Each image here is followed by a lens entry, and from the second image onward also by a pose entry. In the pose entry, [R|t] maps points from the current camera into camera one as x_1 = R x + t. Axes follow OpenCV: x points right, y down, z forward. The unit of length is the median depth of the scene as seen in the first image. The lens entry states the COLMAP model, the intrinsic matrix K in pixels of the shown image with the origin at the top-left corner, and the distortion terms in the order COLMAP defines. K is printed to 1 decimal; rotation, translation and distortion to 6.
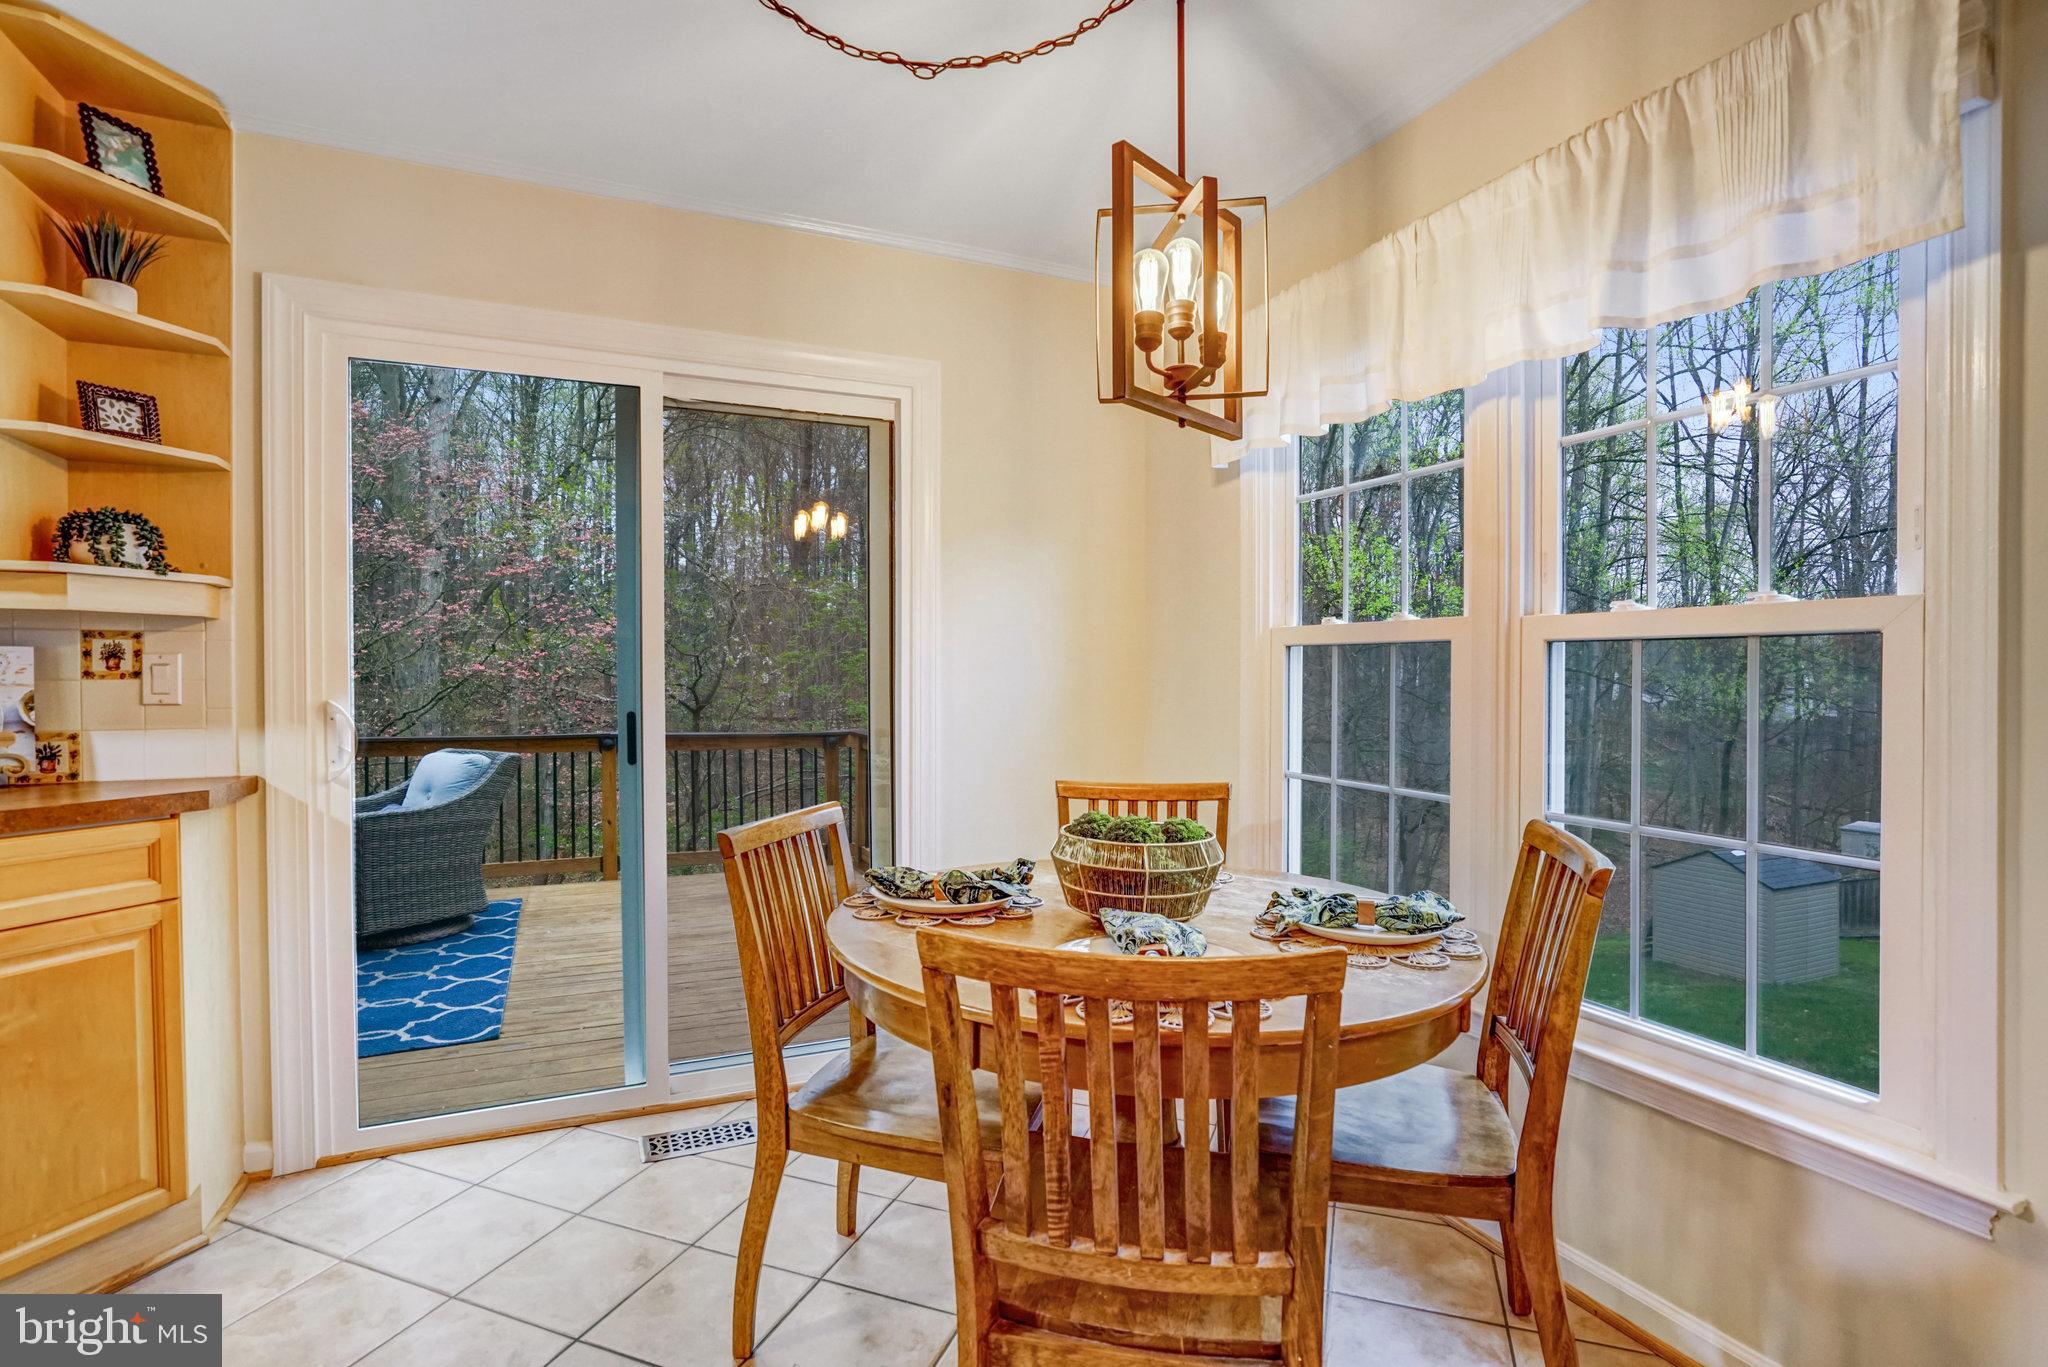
lens RADIAL K [[966.4, 0, 1022.9], [0, 966.4, 690.9], [0, 0, 1]] dist [-0.054957, 0.023844]
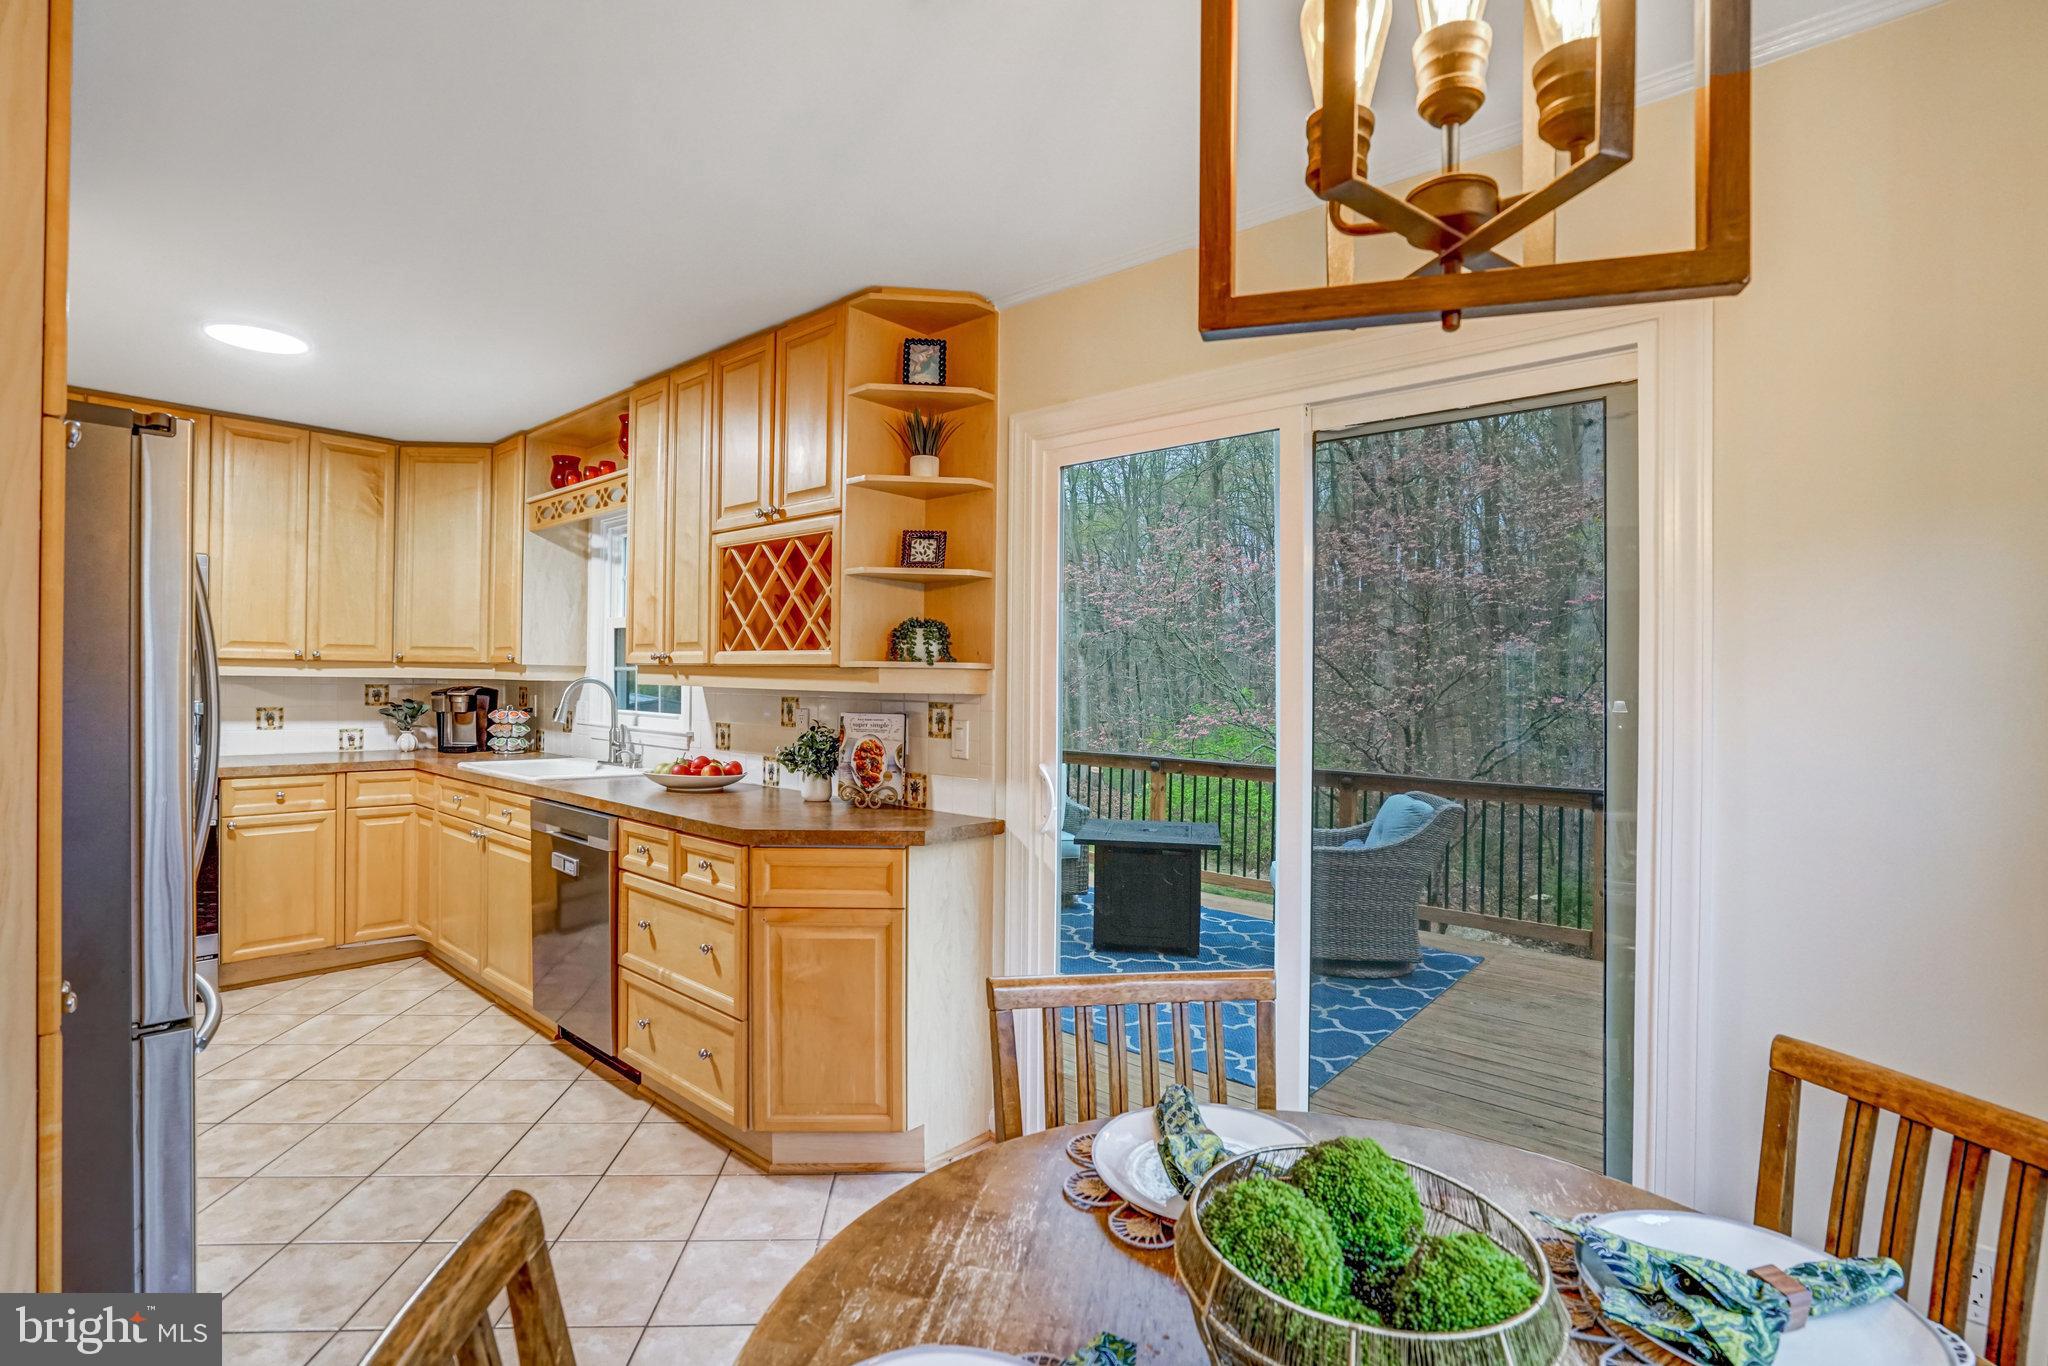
lens RADIAL K [[966.4, 0, 1022.9], [0, 966.4, 690.4], [0, 0, 1]] dist [-0.054957, 0.023844]
pose [[0.402416, 0.013987, -0.915350, 0.390417], [-0.028953, 0.999578, 0.002545, -0.091653], [0.914999, 0.025478, 0.402651, 0.546910]]
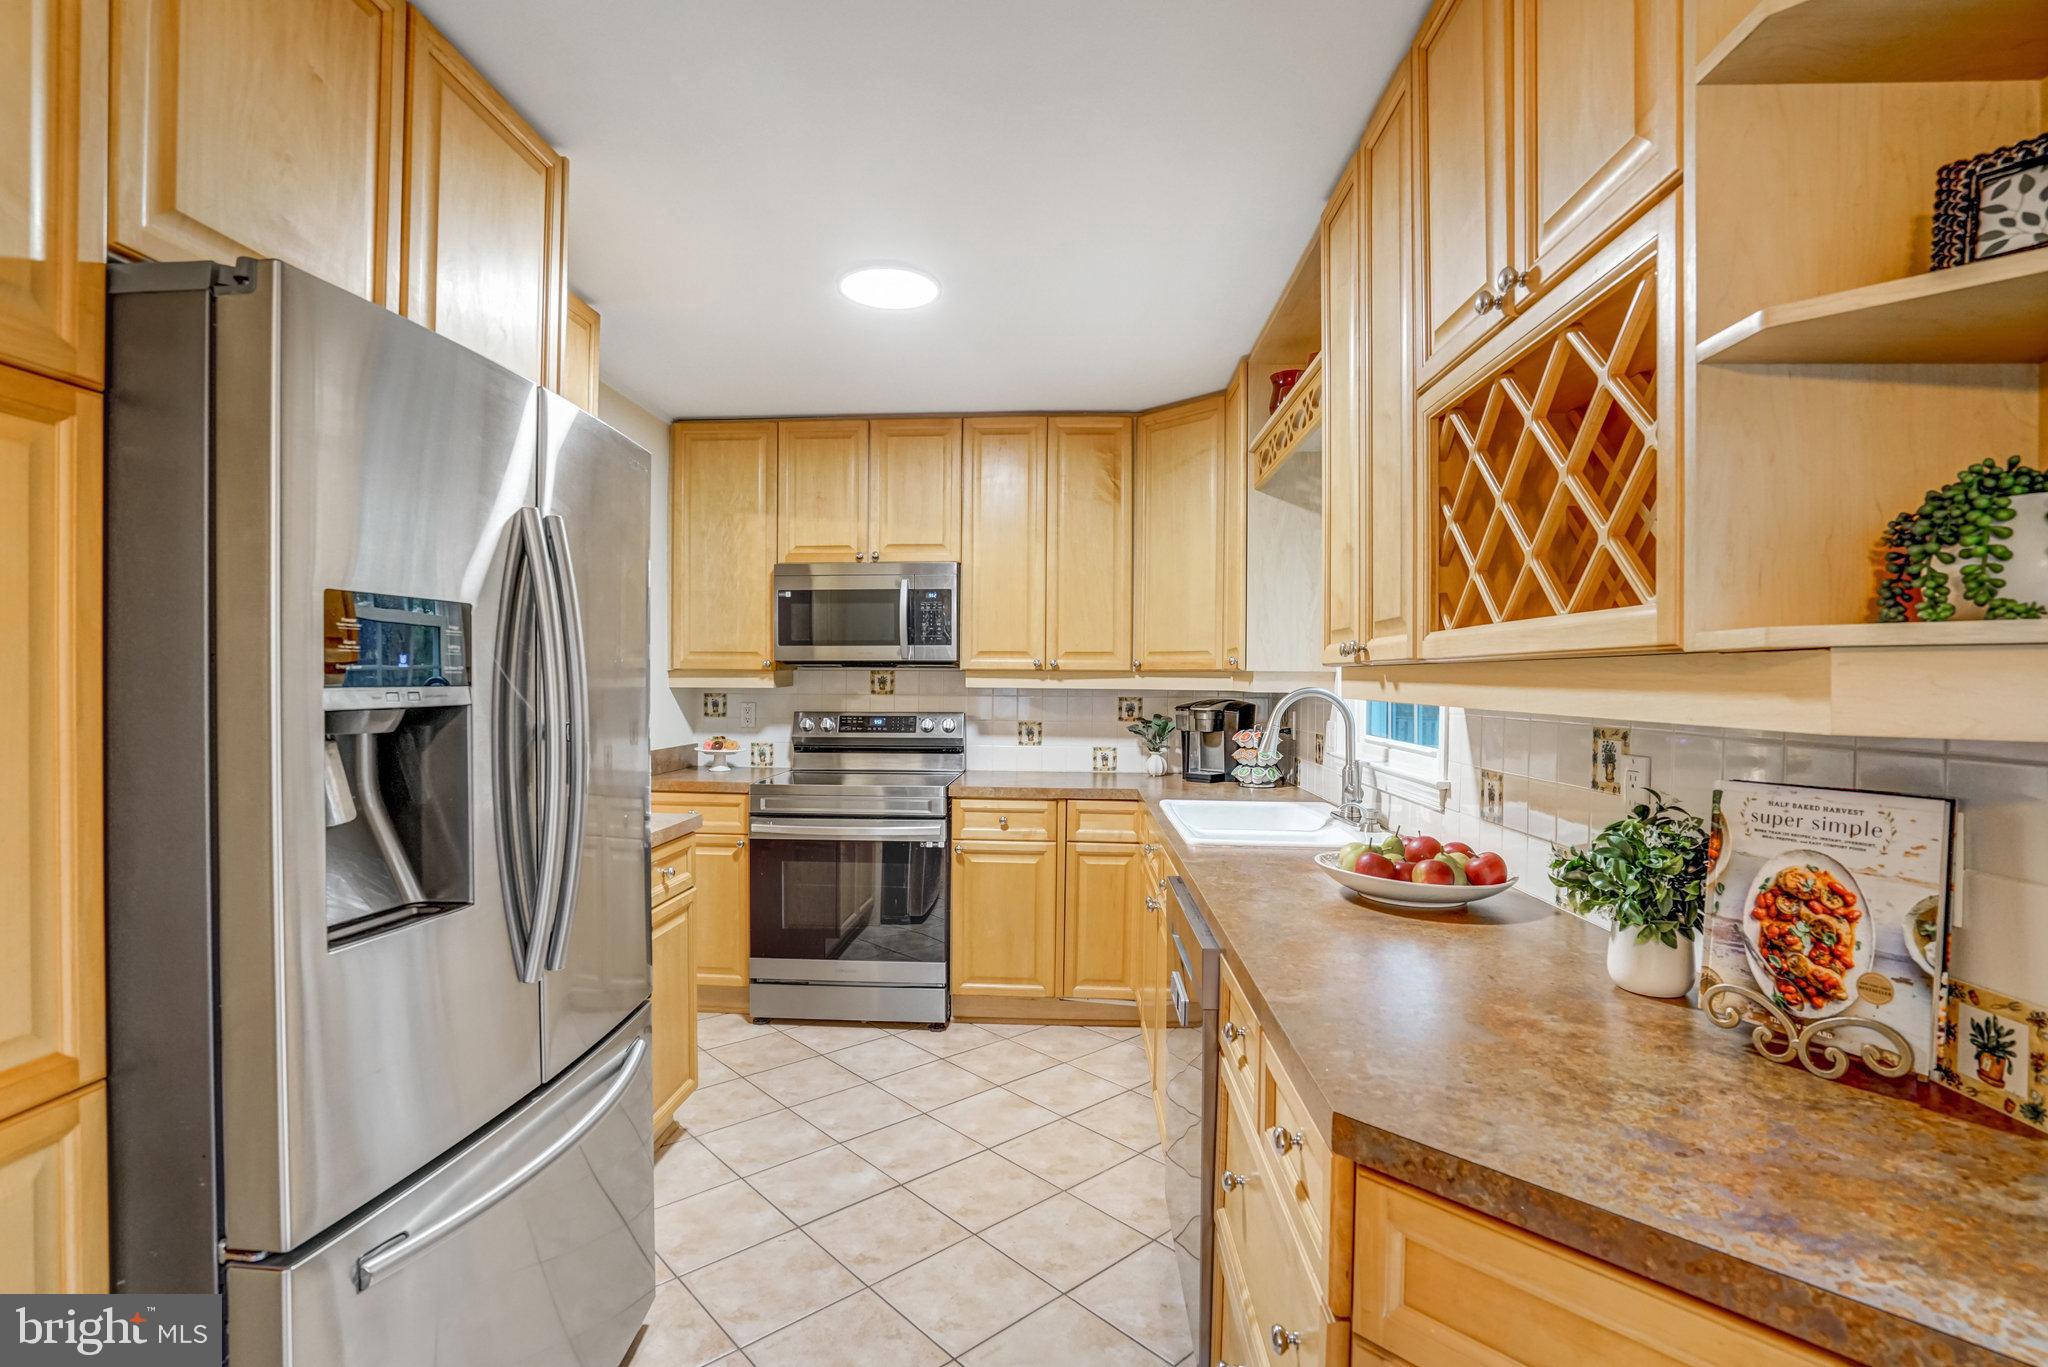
lens RADIAL K [[966.4, 0, 1022.9], [0, 966.4, 690.9], [0, 0, 1]] dist [-0.054957, 0.023844]
pose [[-0.464205, 0.003060, -0.885723, -0.434730], [-0.022787, 0.999622, 0.015396, -0.094977], [0.885435, 0.027329, -0.463959, 0.792160]]
